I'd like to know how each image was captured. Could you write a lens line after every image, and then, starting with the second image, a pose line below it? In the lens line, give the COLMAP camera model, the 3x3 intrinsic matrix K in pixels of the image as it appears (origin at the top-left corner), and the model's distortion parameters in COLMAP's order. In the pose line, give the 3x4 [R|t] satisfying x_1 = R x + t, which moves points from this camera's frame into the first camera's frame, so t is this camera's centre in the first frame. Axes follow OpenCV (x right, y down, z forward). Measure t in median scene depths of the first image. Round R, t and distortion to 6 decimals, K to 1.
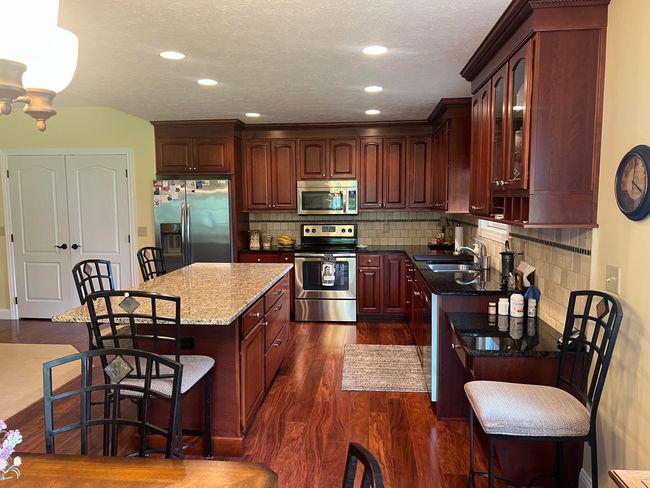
lens RADIAL K [[487.8, 0, 324.3], [0, 487.8, 249.1], [0, 0, 1]] dist [0.048958, -0.035247]
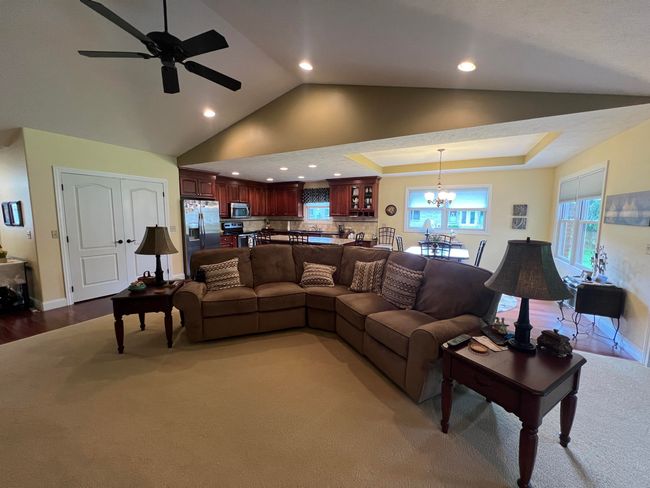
lens RADIAL K [[260.2, 0, 324.1], [0, 260.2, 241.4], [0, 0, 1]] dist [-0.001827, 0.000543]
pose [[0.385676, -0.090185, 0.918216, -1.018406], [0.085547, 0.994420, 0.061738, -0.002476], [-0.918660, 0.054740, 0.391239, 0.159453]]
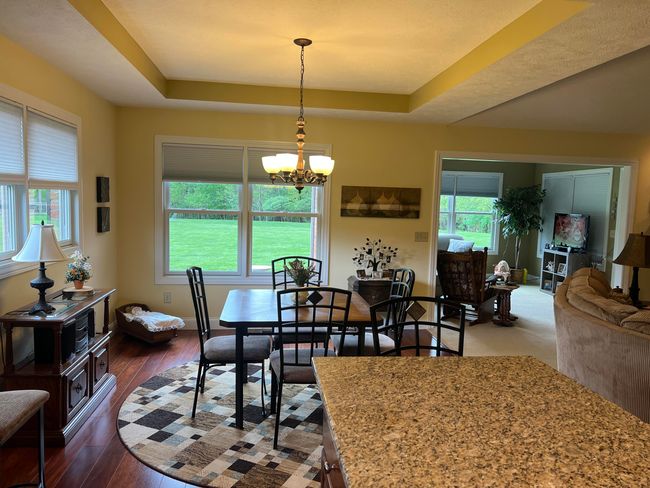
lens RADIAL K [[487.8, 0, 323.4], [0, 487.8, 247.1], [0, 0, 1]] dist [0.048958, -0.035247]
pose [[-0.977061, -0.003631, -0.212931, -0.019235], [-0.046467, 0.979398, 0.196520, -0.081029], [0.207830, 0.201906, -0.957100, 0.735054]]
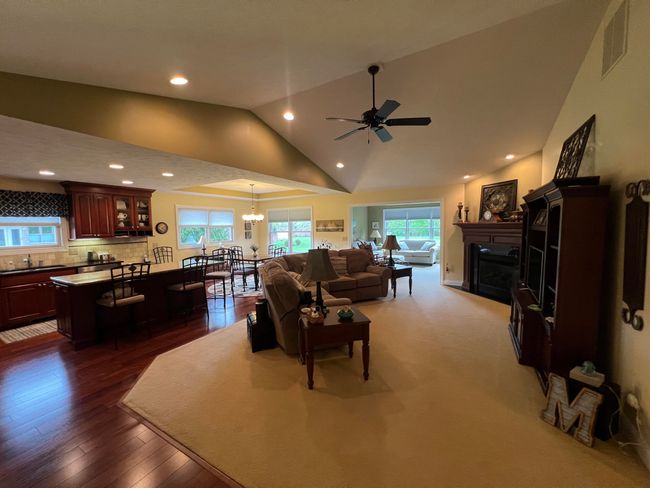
lens RADIAL K [[260.2, 0, 322.9], [0, 260.2, 241.0], [0, 0, 1]] dist [-0.001827, 0.000543]
pose [[-0.904350, 0.000029, 0.426792, -0.876653], [0.068894, 0.986895, 0.145917, -0.104658], [-0.421194, 0.161363, -0.892501, 1.041716]]
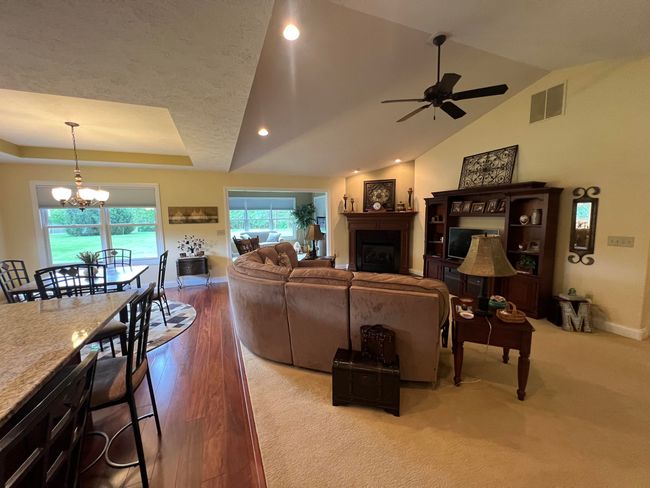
lens RADIAL K [[260.2, 0, 323.1], [0, 260.2, 241.4], [0, 0, 1]] dist [-0.001827, 0.000543]
pose [[-0.885924, 0.069113, -0.458652, -0.310891], [-0.024573, 0.980454, 0.195208, -0.084867], [0.463179, 0.184210, -0.866909, 0.861894]]
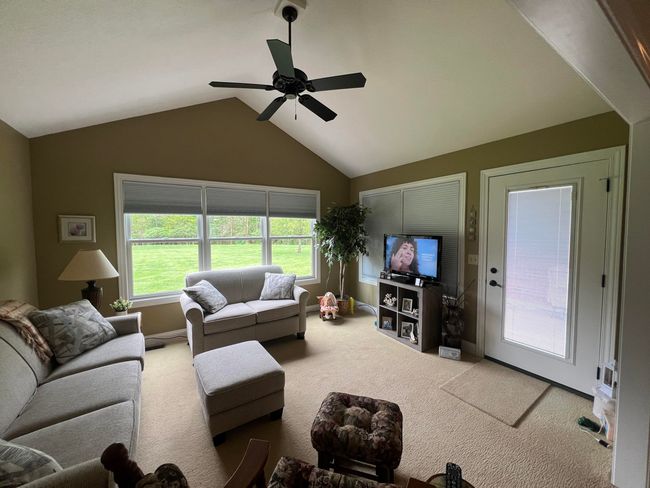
lens RADIAL K [[260.2, 0, 322.0], [0, 260.2, 241.0], [0, 0, 1]] dist [-0.001827, 0.000543]
pose [[-0.791923, 0.038358, -0.609415, -0.483991], [-0.053636, 0.989798, 0.131998, 0.015679], [0.608261, 0.137219, -0.781786, -0.132864]]
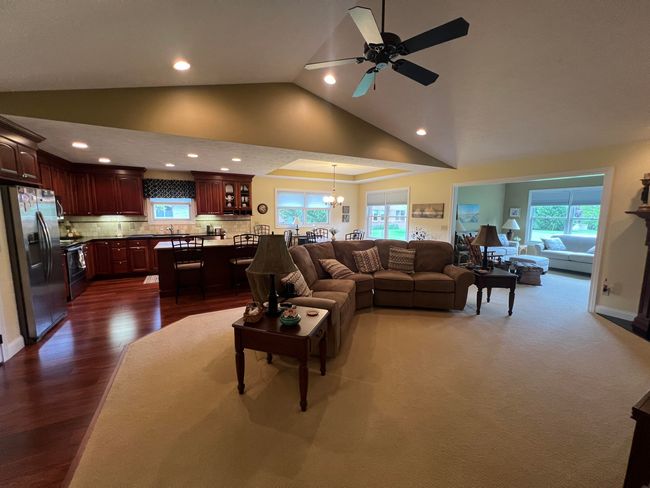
lens RADIAL K [[260.2, 0, 323.9], [0, 260.2, 241.3], [0, 0, 1]] dist [-0.001827, 0.000543]
pose [[-0.546993, -0.093295, 0.831922, -1.023693], [0.080774, 0.983252, 0.163375, -0.071699], [-0.833231, 0.156563, -0.530297, 0.785680]]
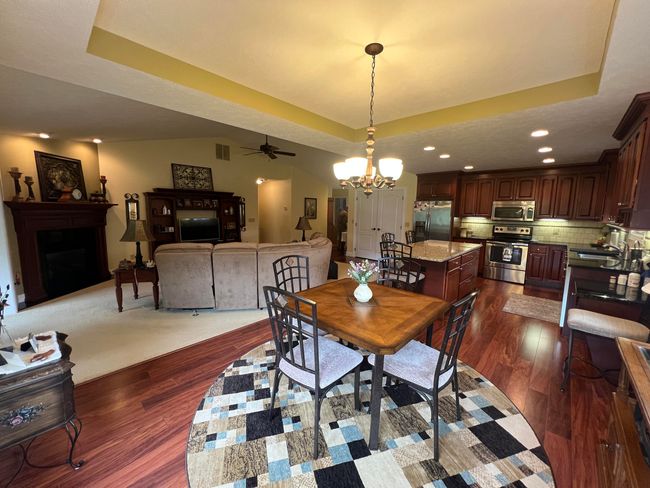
lens RADIAL K [[260.2, 0, 324.3], [0, 260.2, 242.7], [0, 0, 1]] dist [-0.001827, 0.000543]
pose [[0.792388, 0.097235, -0.602218, 0.045494], [-0.084328, 0.995196, 0.049729, 0.018365], [0.604161, 0.011379, 0.796781, -0.153651]]
